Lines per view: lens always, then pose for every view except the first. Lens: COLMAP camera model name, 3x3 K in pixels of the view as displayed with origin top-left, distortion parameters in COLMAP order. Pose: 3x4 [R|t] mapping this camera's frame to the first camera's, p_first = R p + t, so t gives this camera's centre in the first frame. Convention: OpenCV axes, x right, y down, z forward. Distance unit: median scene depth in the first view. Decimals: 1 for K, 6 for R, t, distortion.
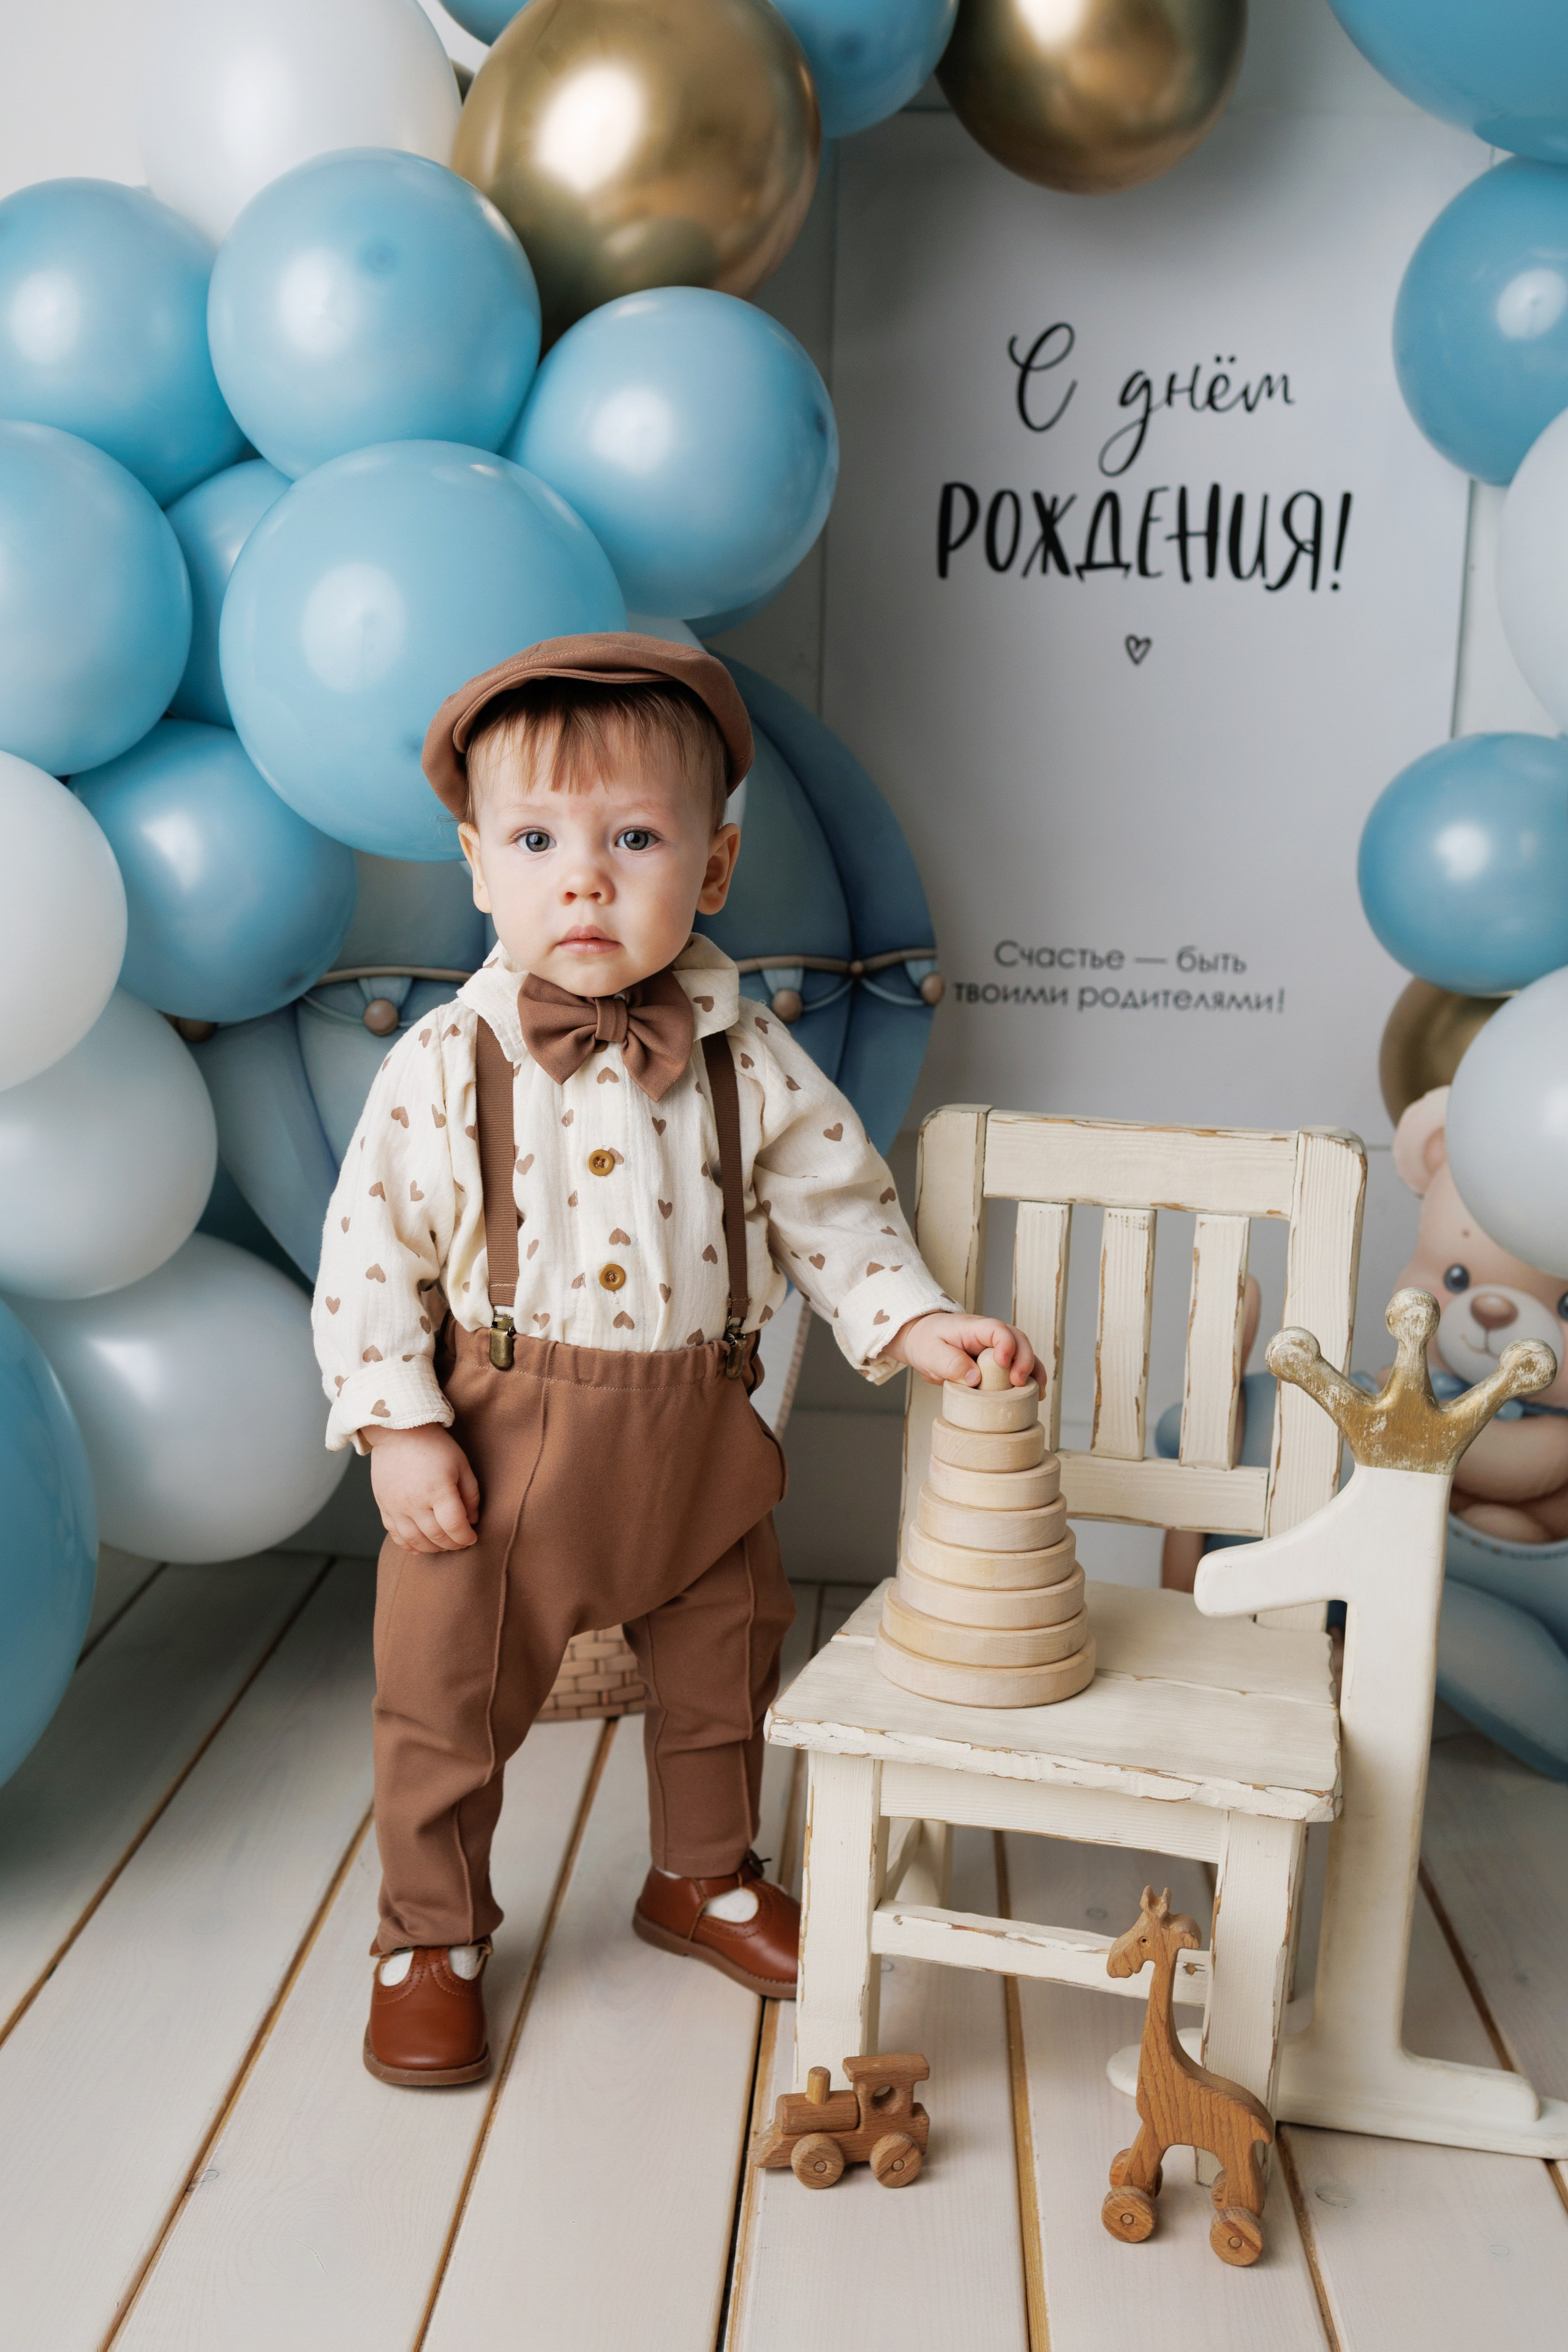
lens RADIAL K [[2315.6, 0, 772.3], [0, 2315.6, 1236.0], [0, 0, 1]] dist [0.013232, 0.000000]
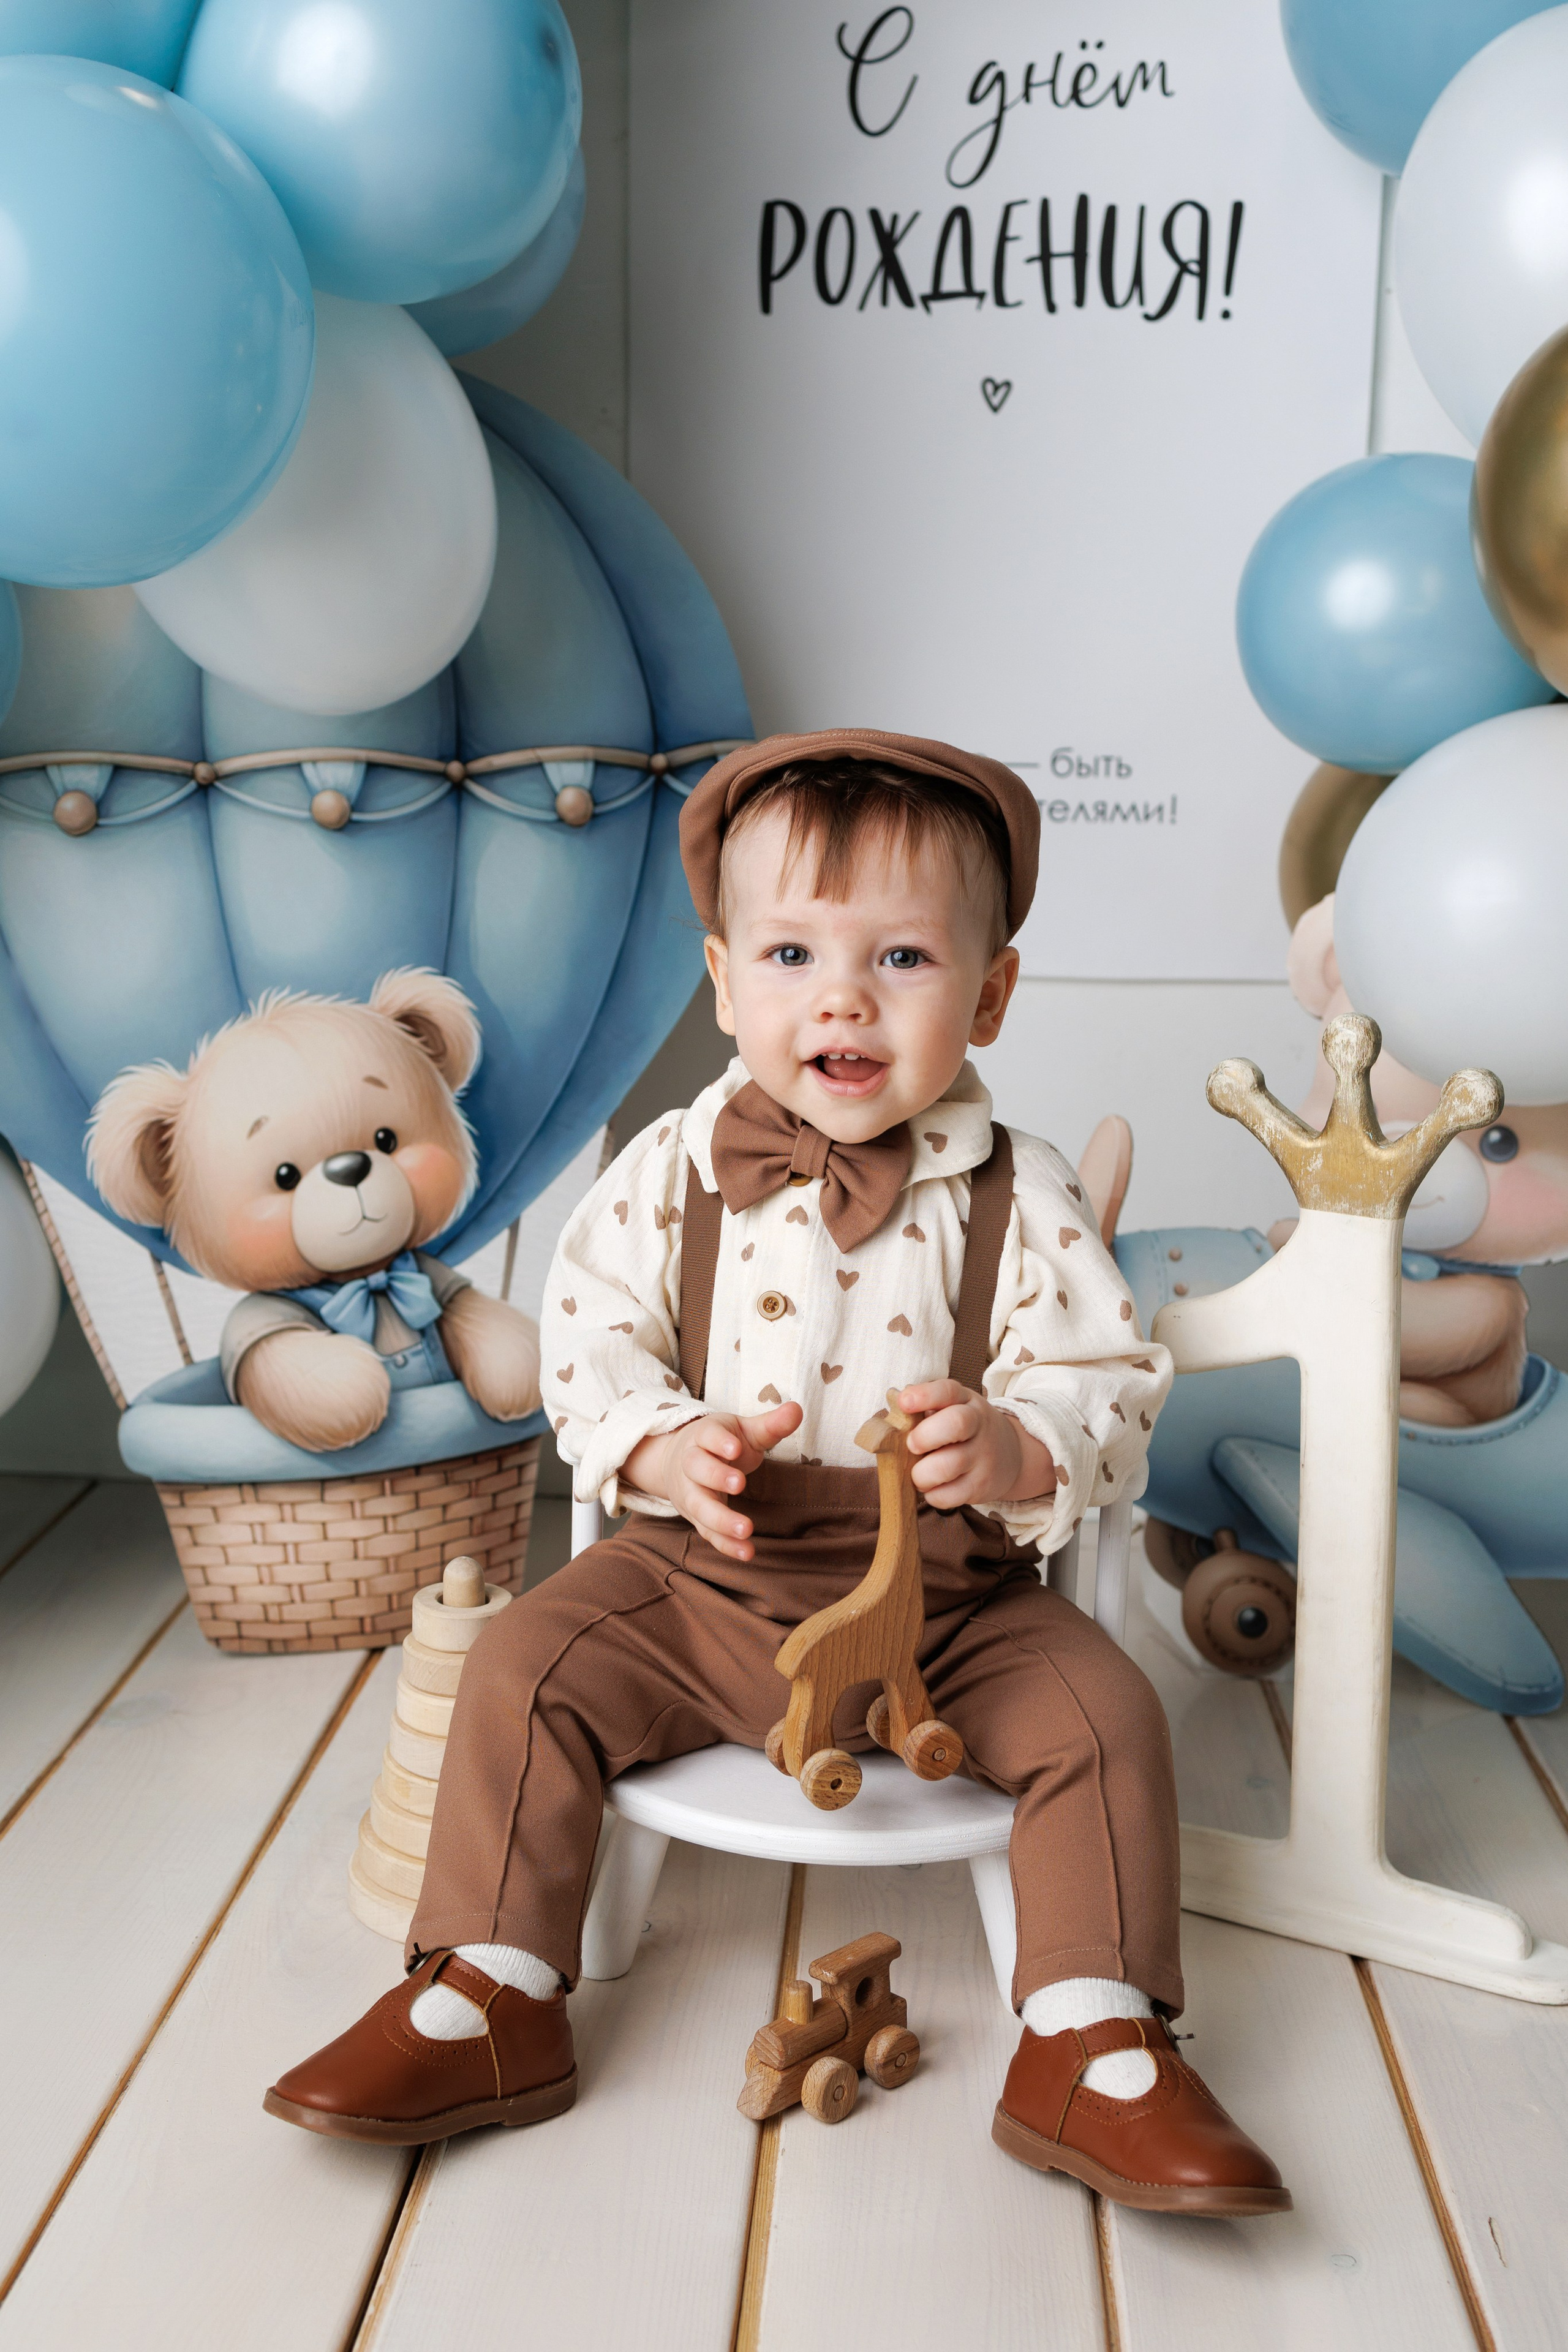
lens RADIAL K [[2457.2, 0, 737.5], [0, 2457.2, 1225.3], [0, 0, 1]] dist [0.006562, 0.000000]
pose [[0.999918, -0.011966, -0.004625, 0.064247], [0.012031, 0.999826, 0.014245, 0.038536], [0.004454, -0.014300, 0.999888, 0.093821]]
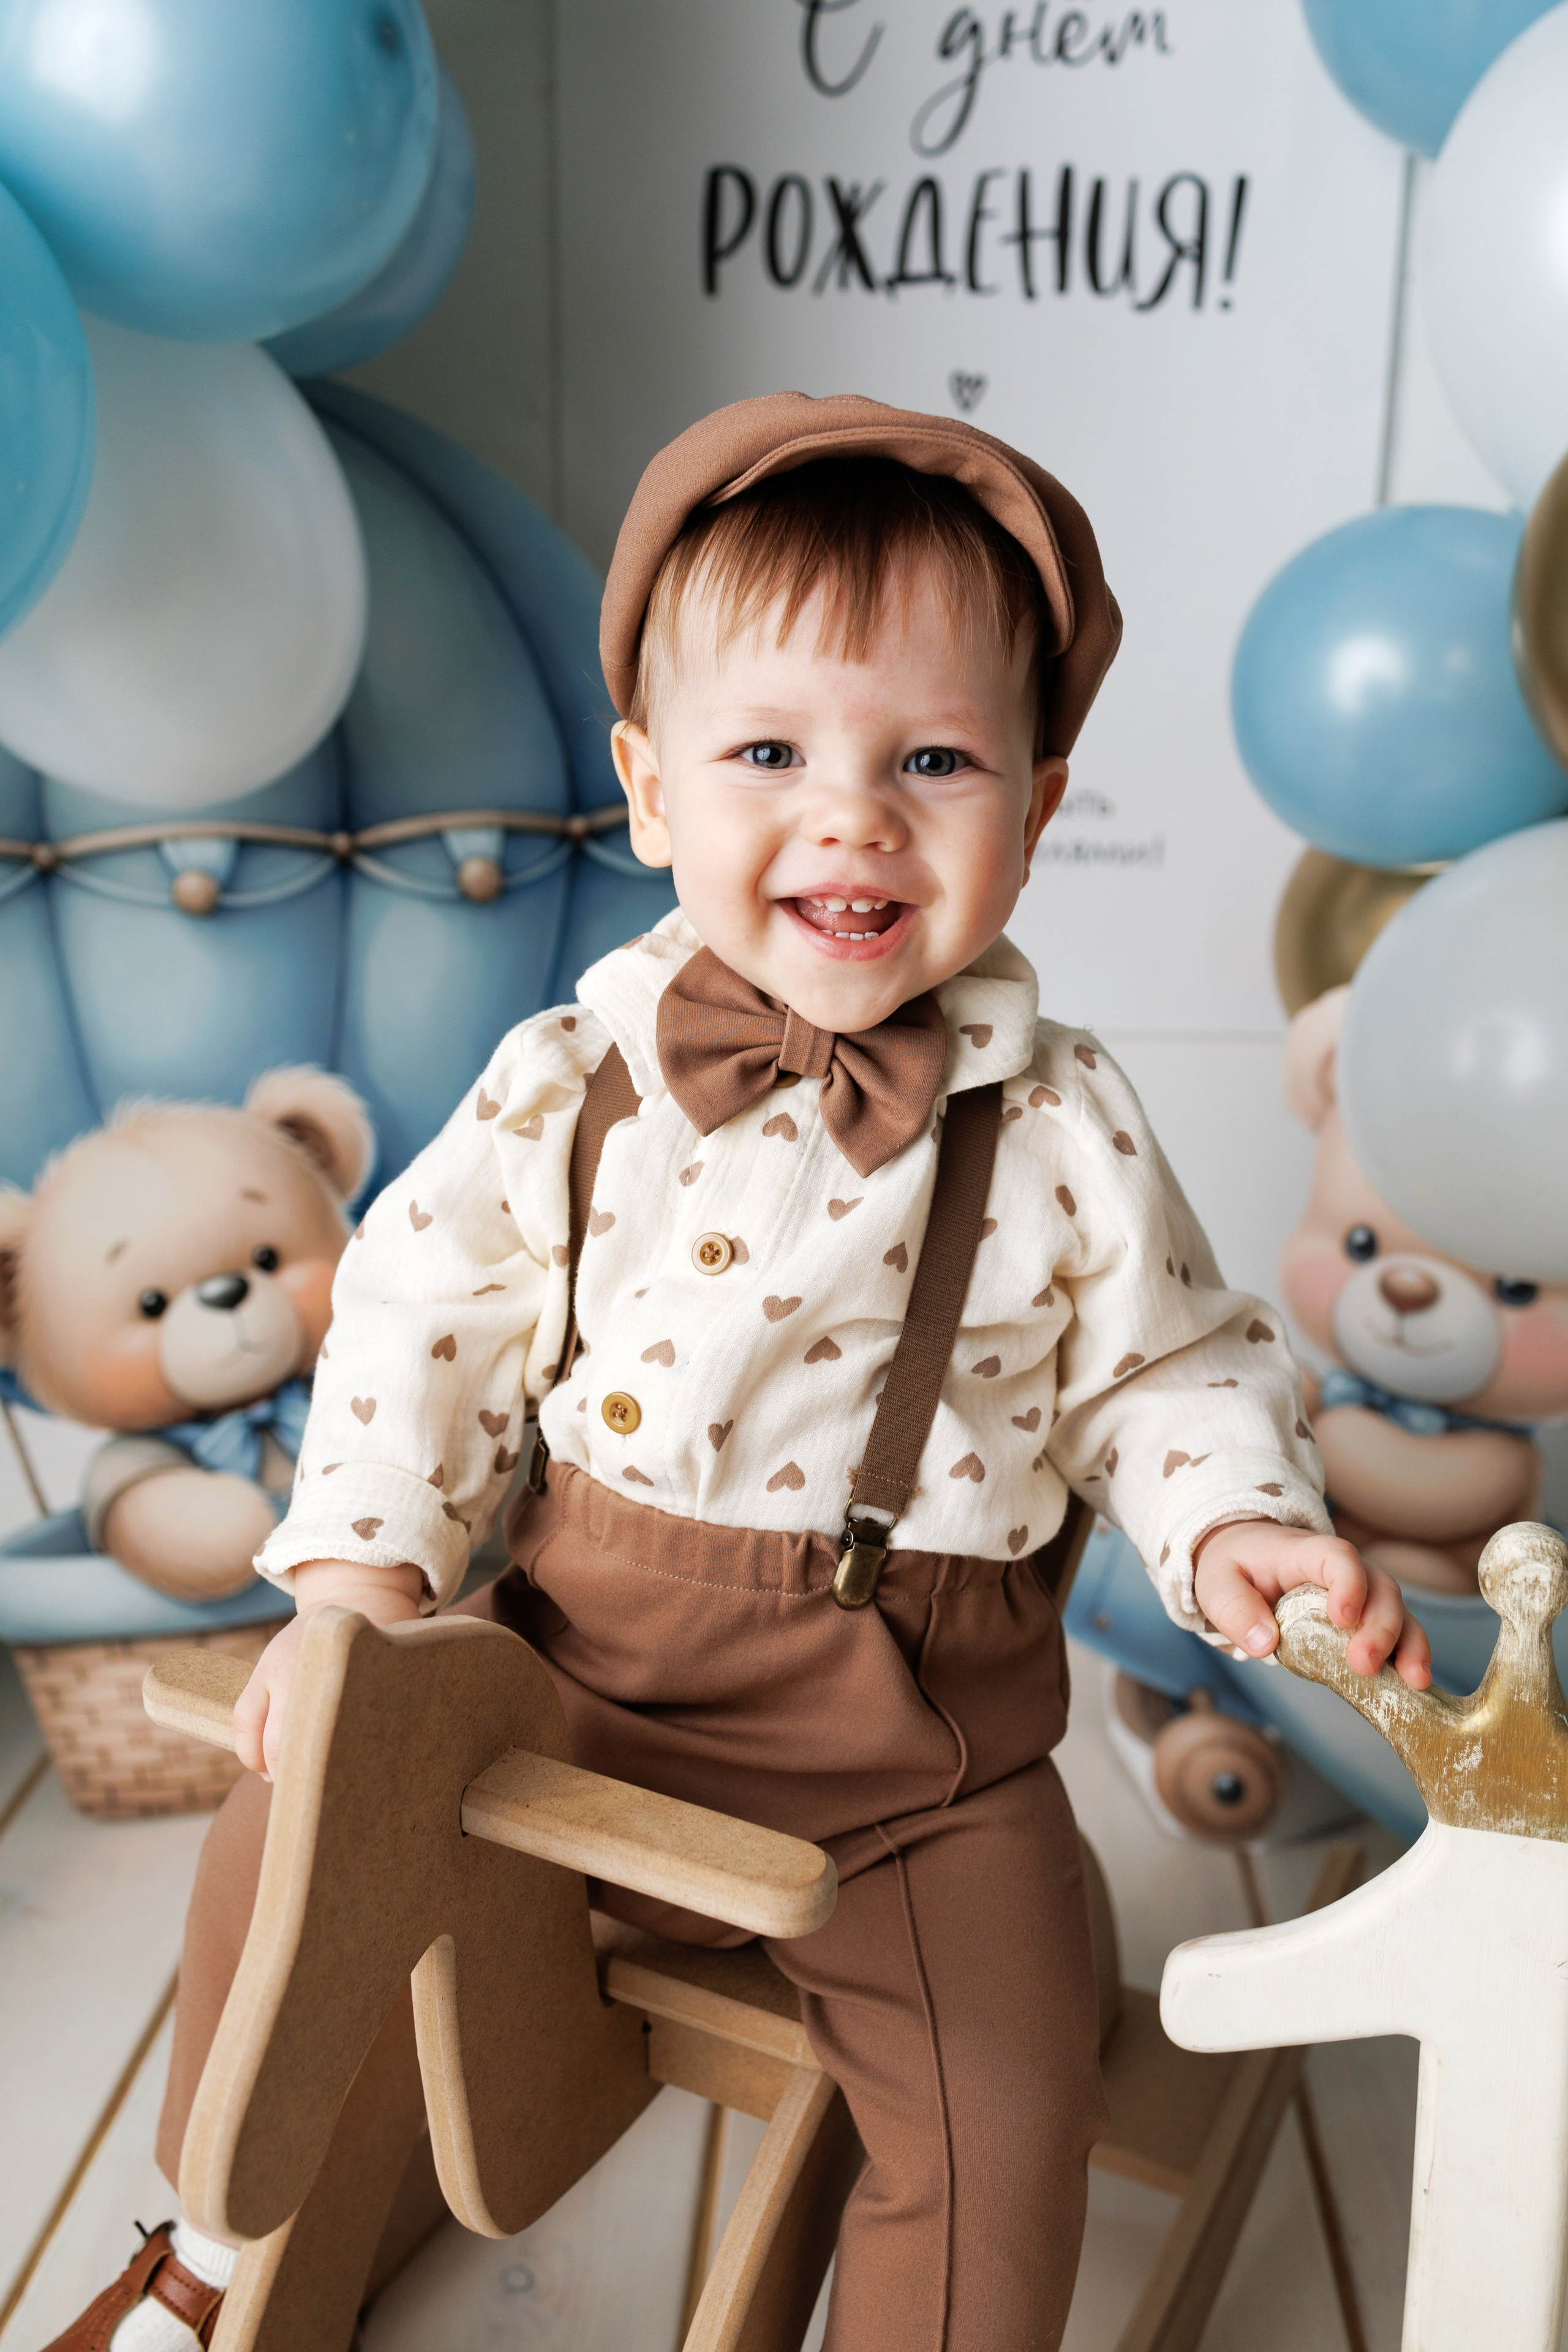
lens RADIAL K [[2315.6, 0, 784.9], [0, 2315.6, 1179.3], [0, 0, 1]] dist [0.013232, 0.000000]
pose [[0.999968, -0.006574, 0.004614, 0.094064], [0.006216, 0.997260, 0.073721, -0.052864], [-0.005086, -0.073690, 0.997268, 0.227309]]
